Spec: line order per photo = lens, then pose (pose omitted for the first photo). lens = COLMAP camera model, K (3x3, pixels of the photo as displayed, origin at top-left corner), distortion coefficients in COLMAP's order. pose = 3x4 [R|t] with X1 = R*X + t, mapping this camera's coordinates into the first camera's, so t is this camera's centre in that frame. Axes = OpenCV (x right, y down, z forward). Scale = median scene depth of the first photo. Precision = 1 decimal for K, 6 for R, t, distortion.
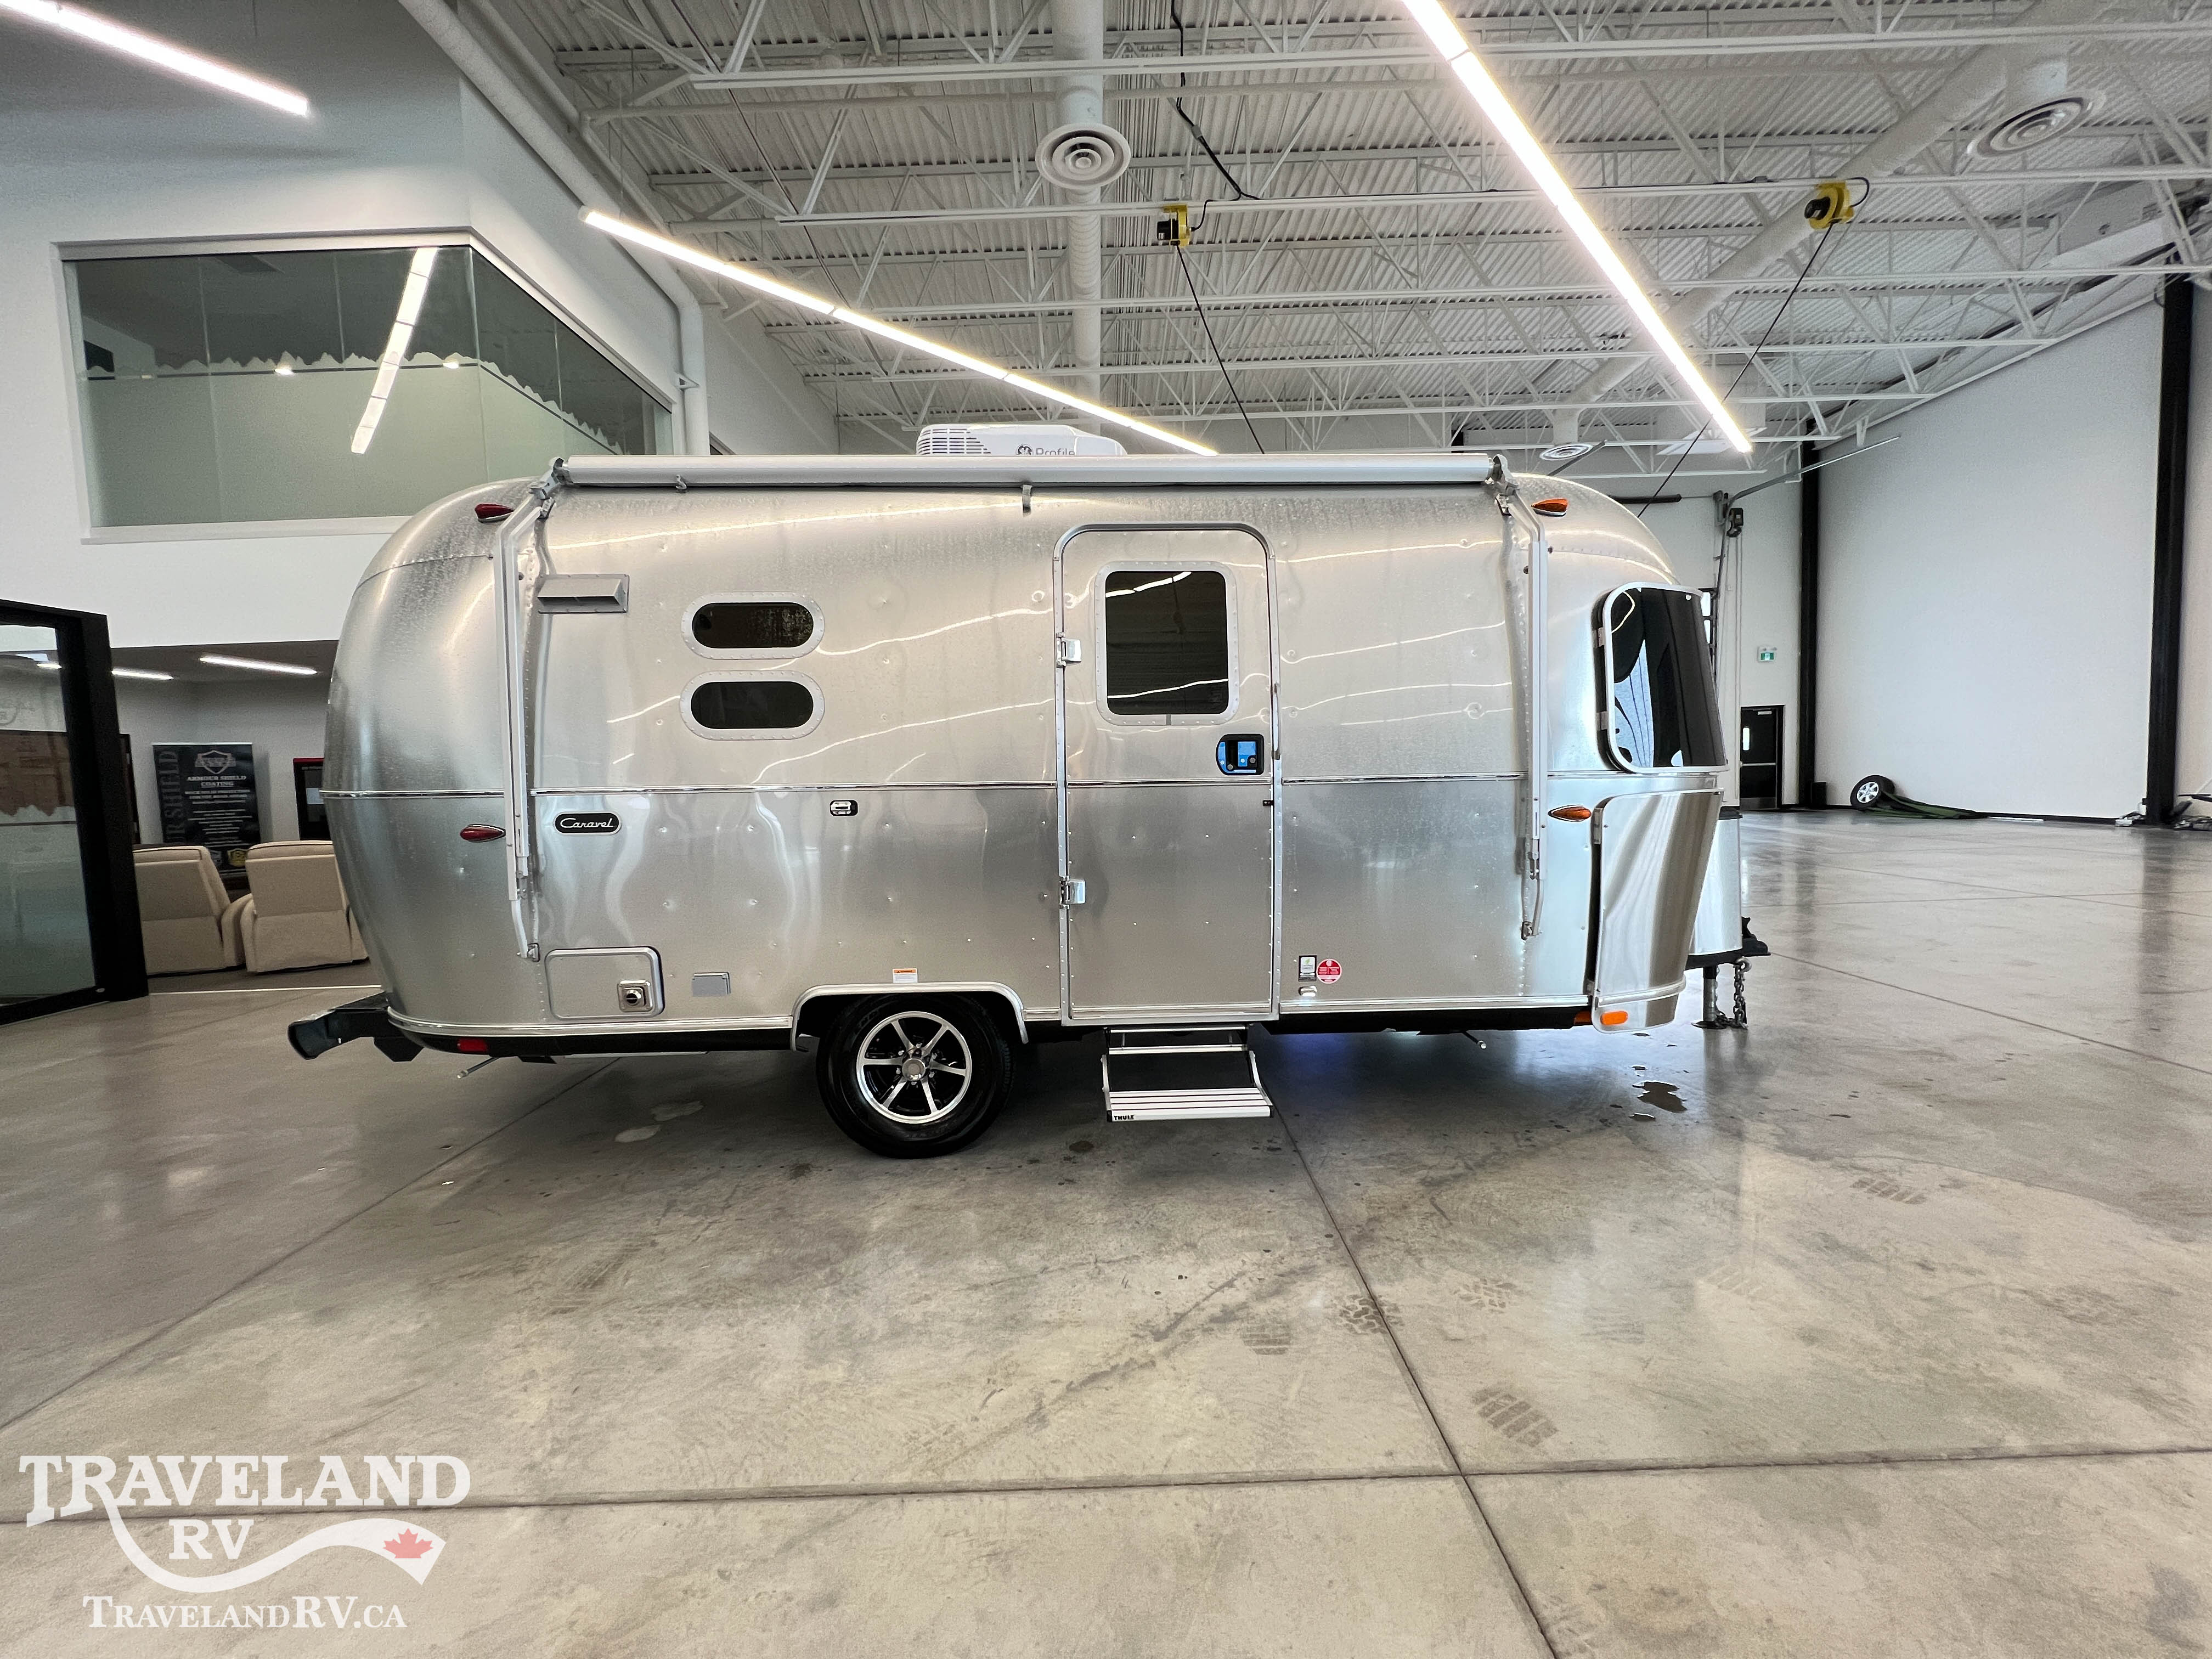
lens RADIAL K [[880.8, 0, 1111.1], [0, 880.8, 826.7], [0, 0, 1]] dist [-0.000685, 0.000098]
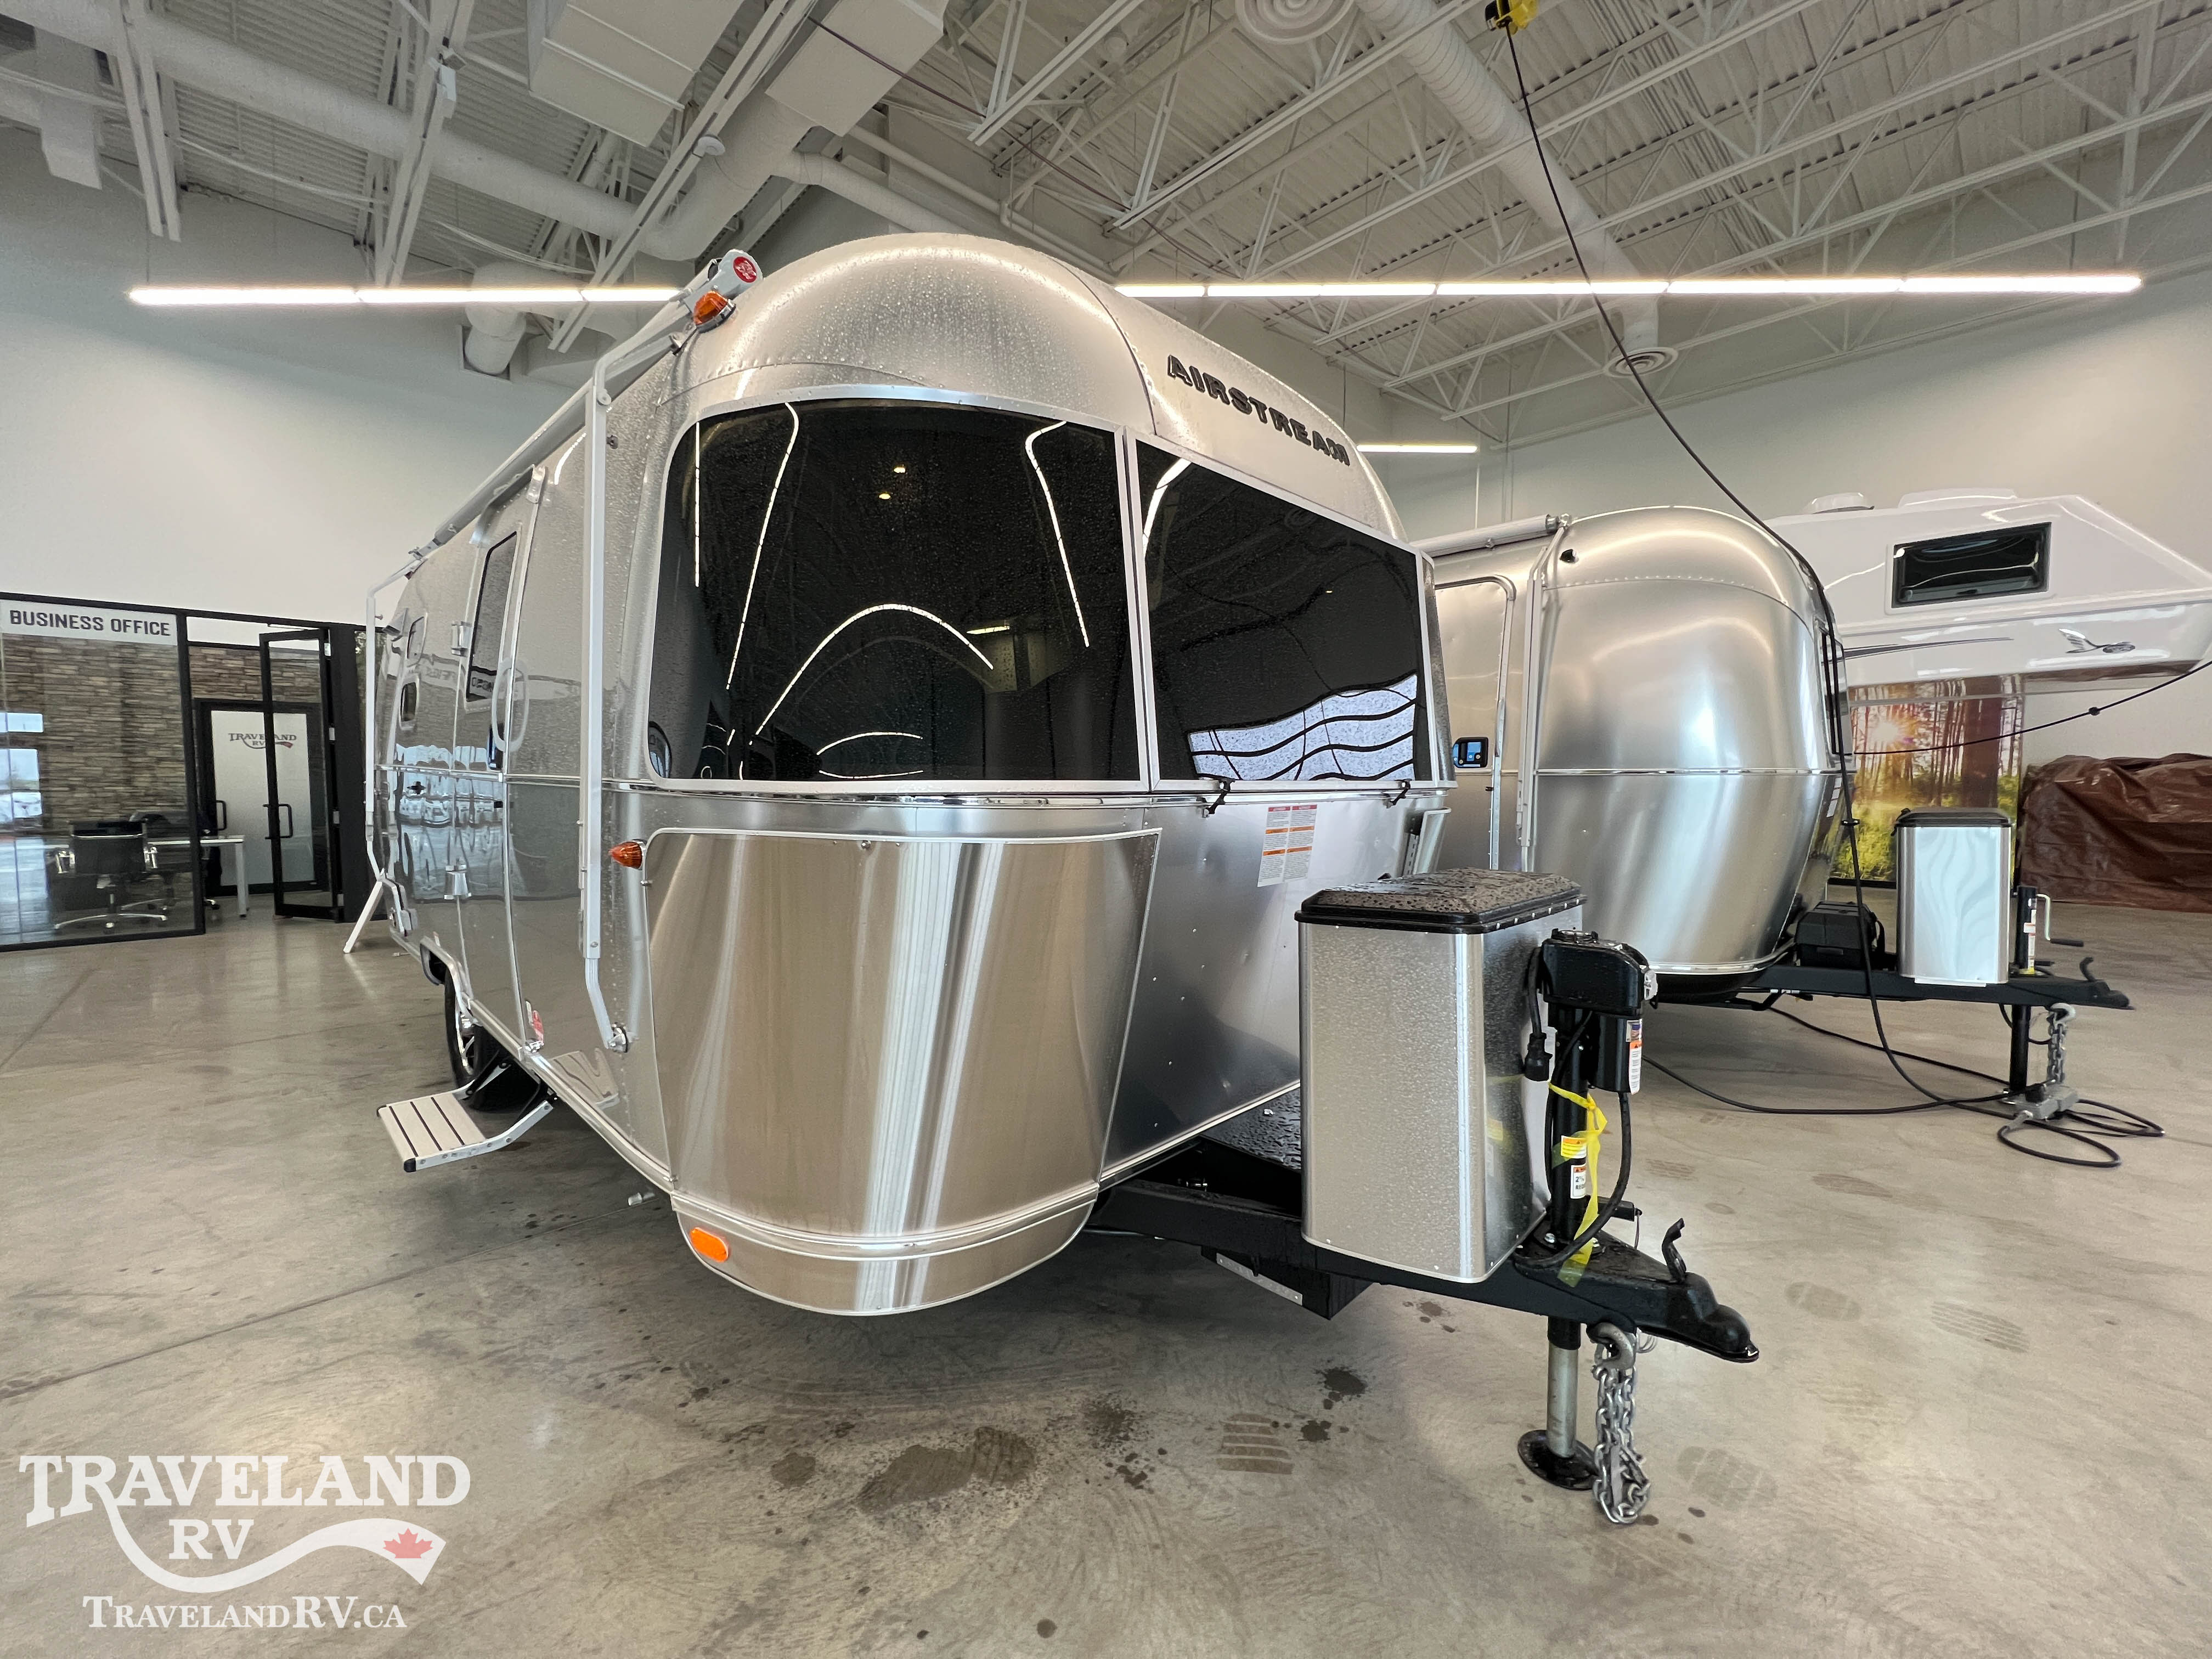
lens RADIAL K [[880.8, 0, 1084.3], [0, 880.8, 833.4], [0, 0, 1]] dist [-0.000685, 0.000098]
pose [[0.678700, 0.070916, -0.730984, 1.320326], [-0.065409, 0.997208, 0.036014, -0.064919], [0.731497, 0.023370, 0.681444, 0.978657]]
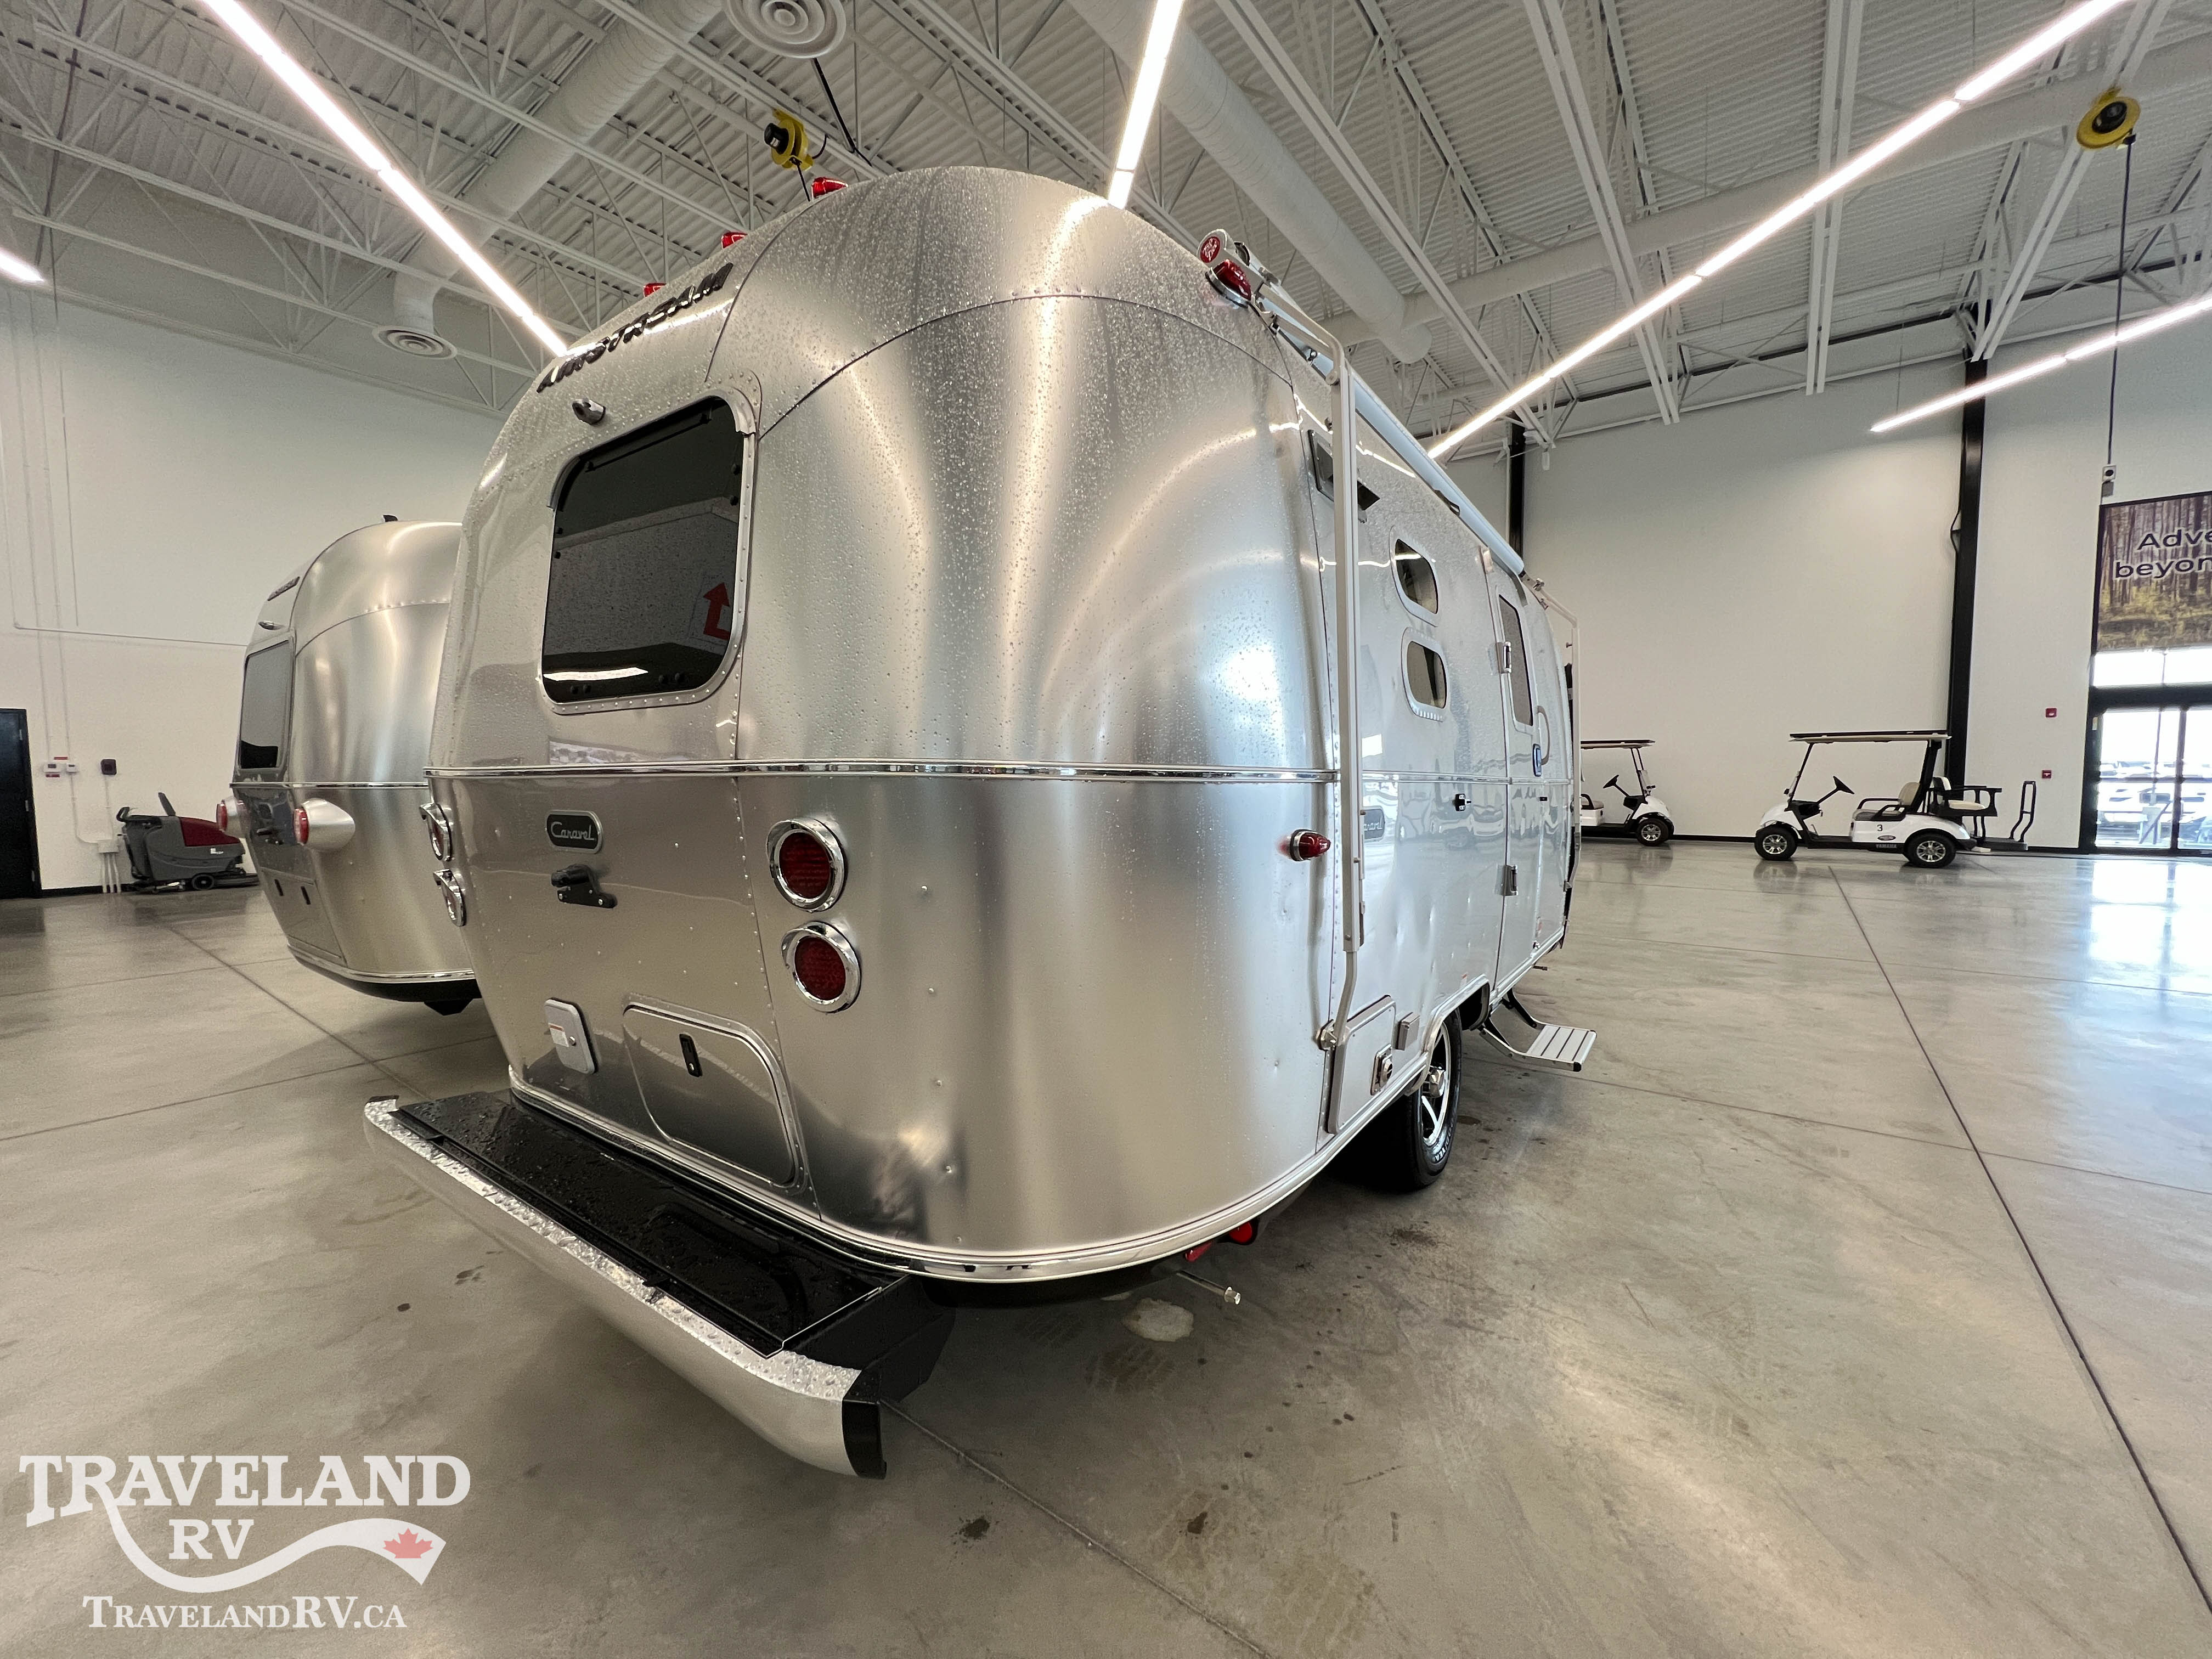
lens RADIAL K [[880.8, 0, 1090.8], [0, 880.8, 828.3], [0, 0, 1]] dist [-0.000685, 0.000098]
pose [[0.609383, -0.023113, 0.792539, -1.427760], [0.037708, 0.999289, 0.000149, -0.011538], [-0.791979, 0.029794, 0.609821, 0.859876]]
